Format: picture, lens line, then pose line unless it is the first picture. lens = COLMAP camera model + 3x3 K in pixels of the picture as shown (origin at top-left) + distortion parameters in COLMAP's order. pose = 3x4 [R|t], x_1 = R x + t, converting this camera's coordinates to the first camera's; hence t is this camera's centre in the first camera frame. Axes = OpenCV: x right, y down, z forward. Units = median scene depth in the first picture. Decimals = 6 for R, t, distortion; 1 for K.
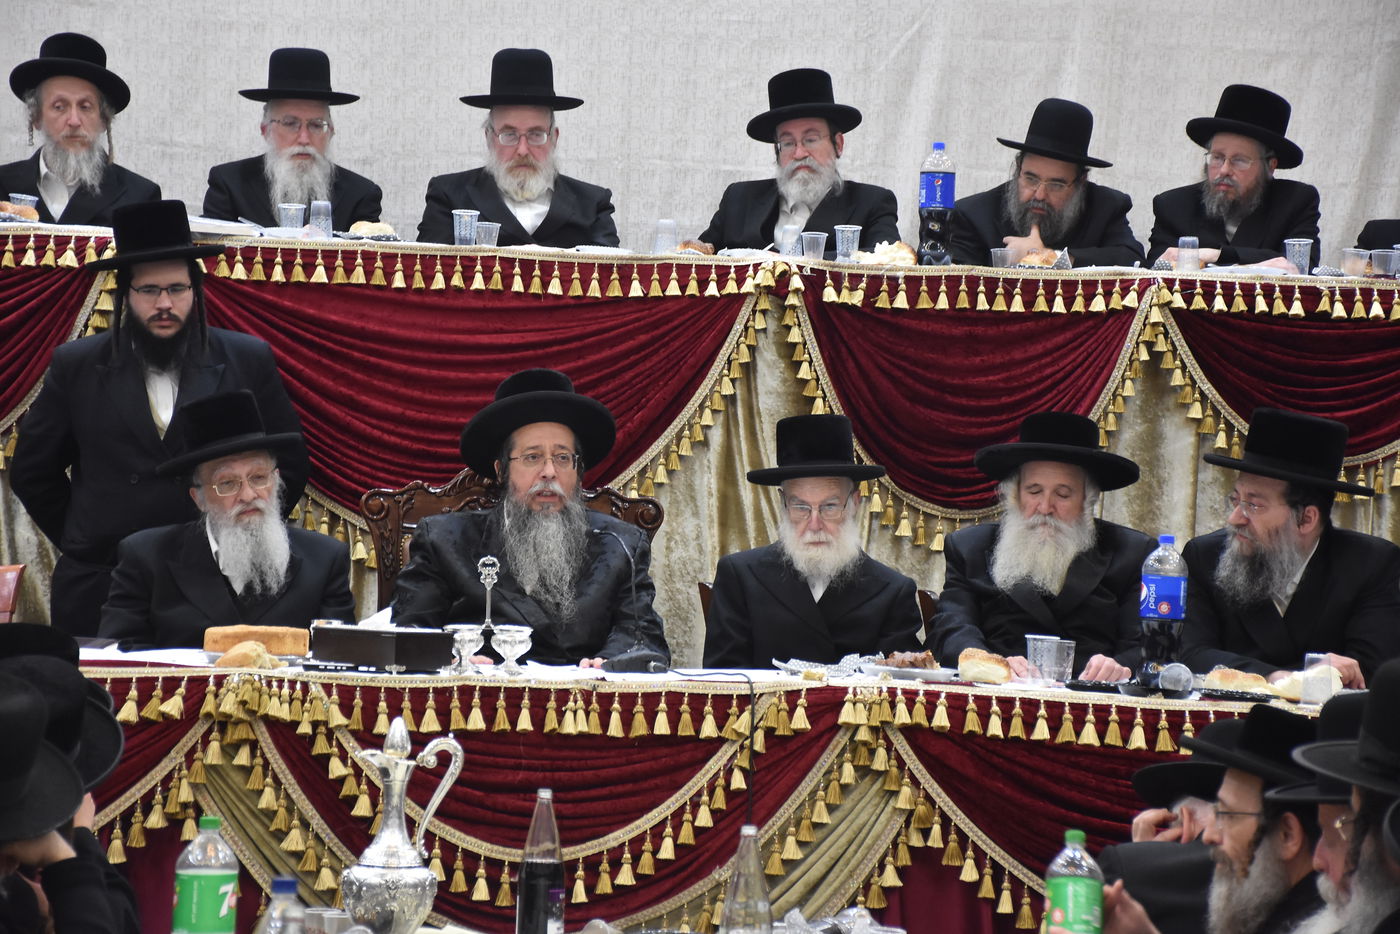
lens RADIAL K [[4450.9, 0, 700.0], [0, 4450.9, 467.0], [0, 0, 1]] dist [1.090734, 1.172737]
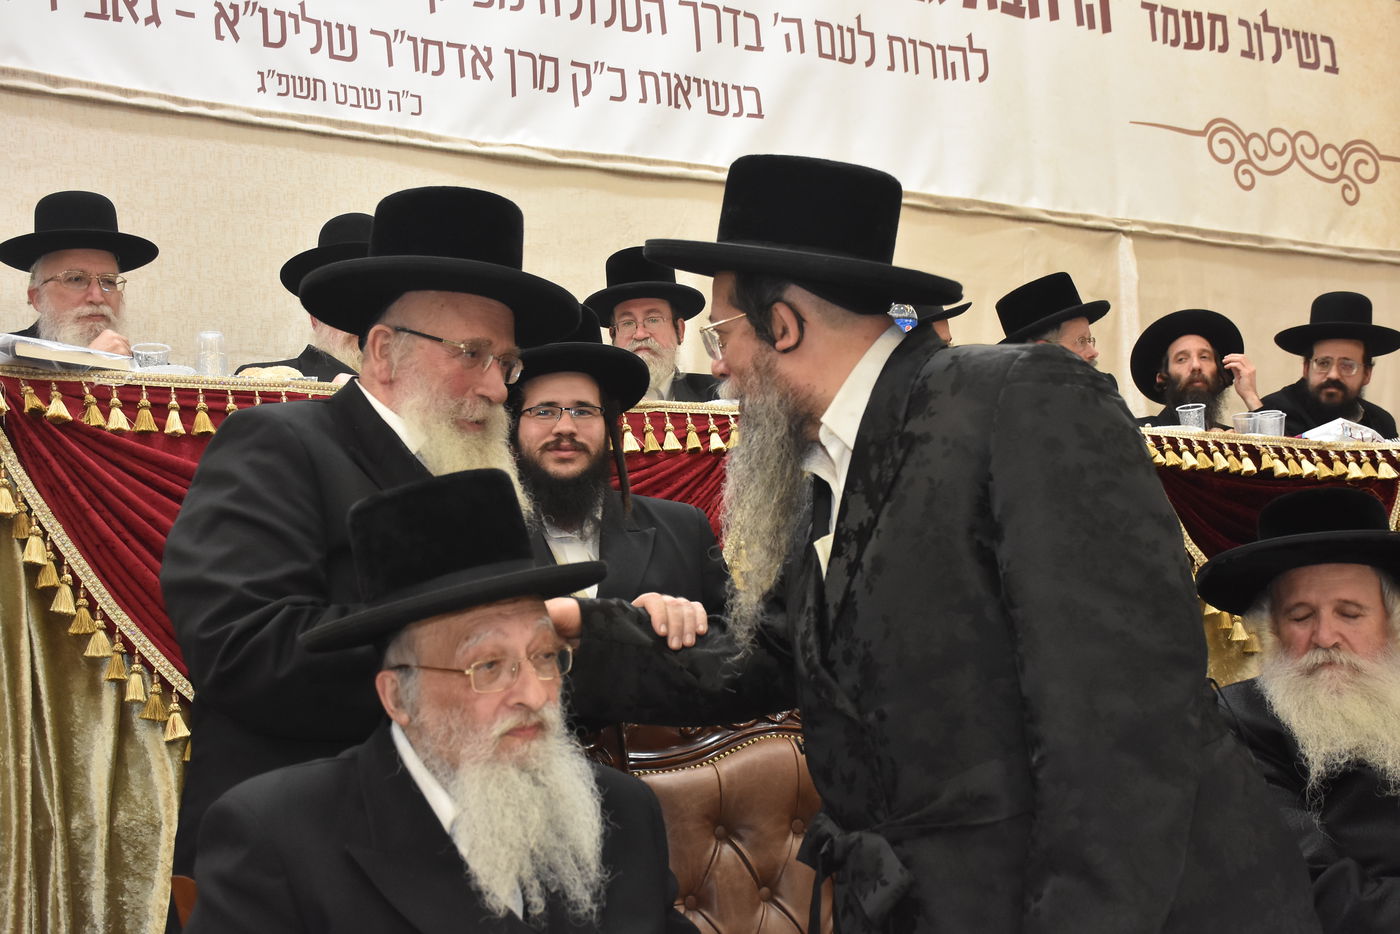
lens RADIAL K [[1893.7, 0, 700.0], [0, 1893.7, 467.0], [0, 0, 1]] dist [0.093185, 0.397928]
pose [[0.897324, -0.014016, 0.441149, -0.150891], [0.077609, 0.988934, -0.126441, 0.007586], [-0.434495, 0.147696, 0.888482, 0.700302]]
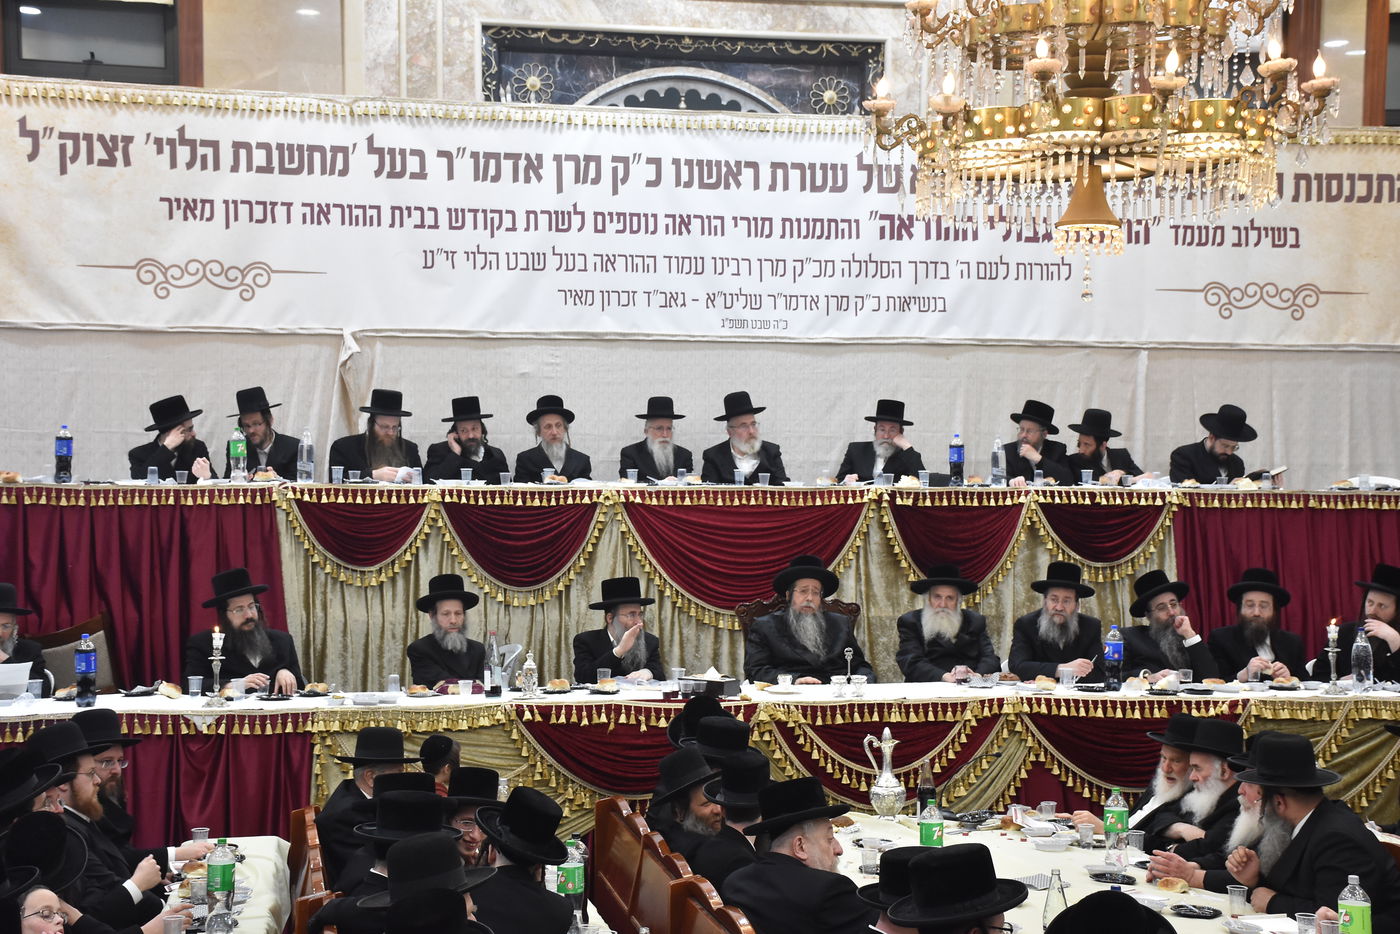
lens RADIAL K [[2174.1, 0, 700.0], [0, 2174.1, 467.0], [0, 0, 1]] dist [0.197166, 0.424663]
pose [[0.992809, -0.031327, 0.115541, -0.208321], [0.029444, 0.999405, 0.017972, -0.080760], [-0.116035, -0.014441, 0.993140, -0.129858]]
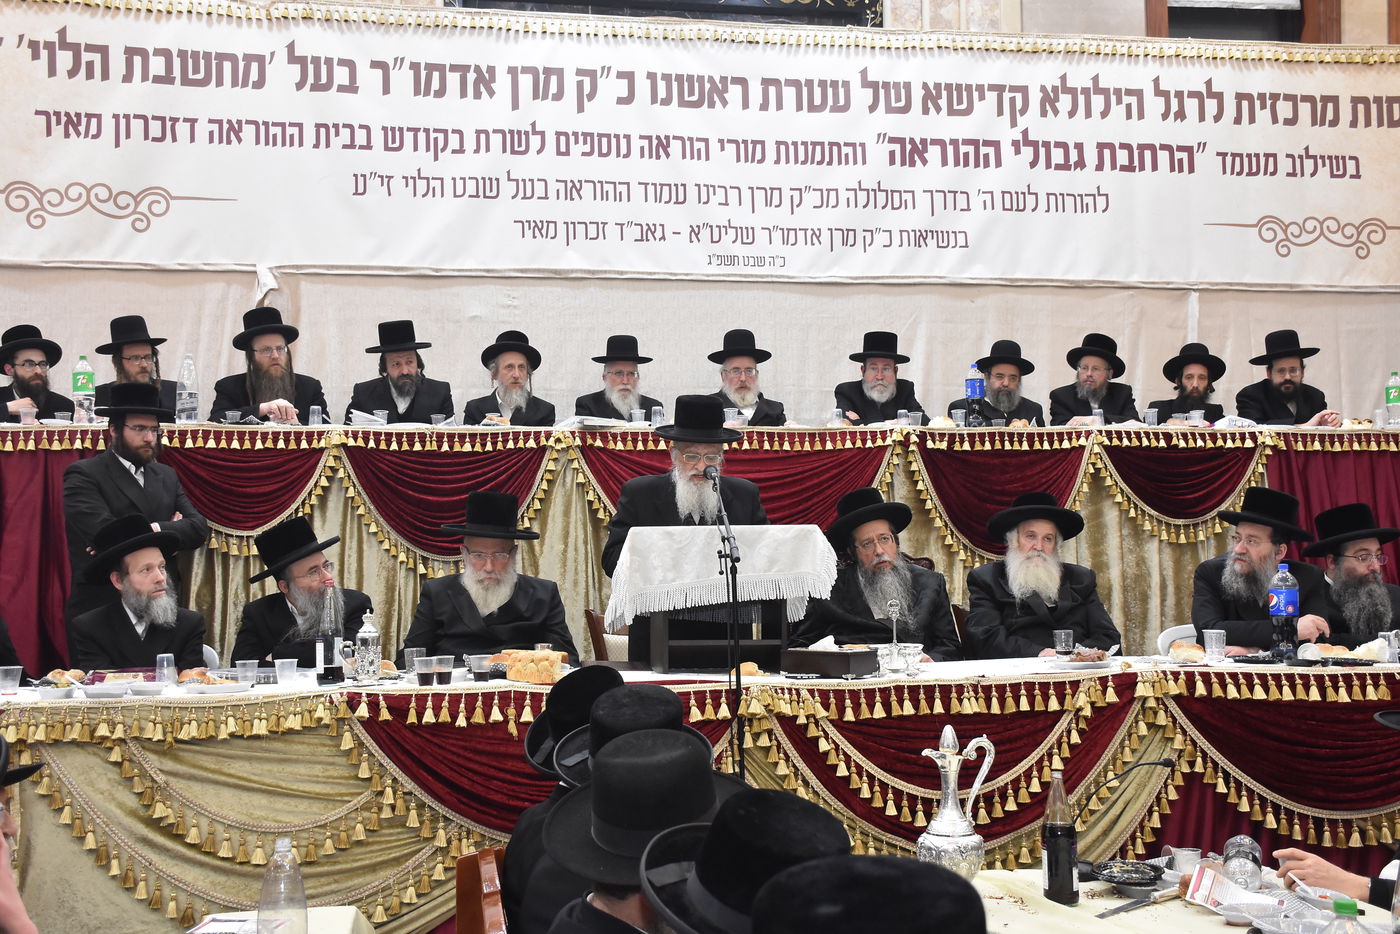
lens RADIAL K [[1507.7, 0, 700.0], [0, 1507.7, 467.0], [0, 0, 1]] dist [-0.013037, 0.228857]
pose [[0.994137, -0.043553, 0.098966, -0.130382], [0.048583, 0.997617, -0.048995, -0.002846], [-0.096596, 0.053516, 0.993884, 0.383381]]
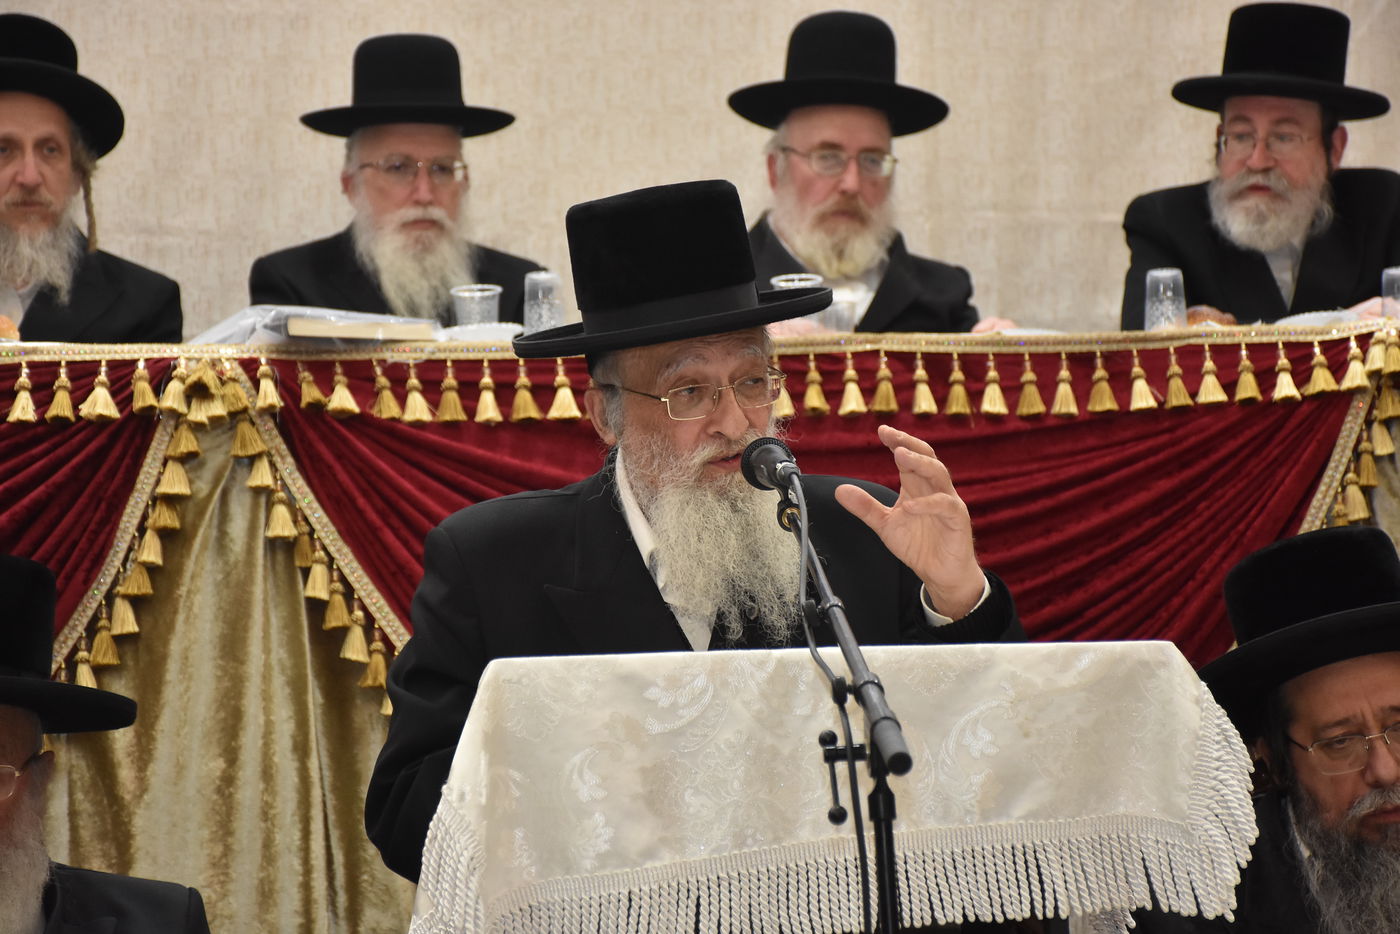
lens RADIAL K [[4669.2, 0, 700.0], [0, 4669.2, 467.0], [0, 0, 1]] dist [1.150551, 0.627409]
pose [[0.991161, -0.060122, 0.118257, -0.134224], [0.068354, 0.995420, -0.066833, 0.002765], [-0.113697, 0.074326, 0.990731, 0.448826]]
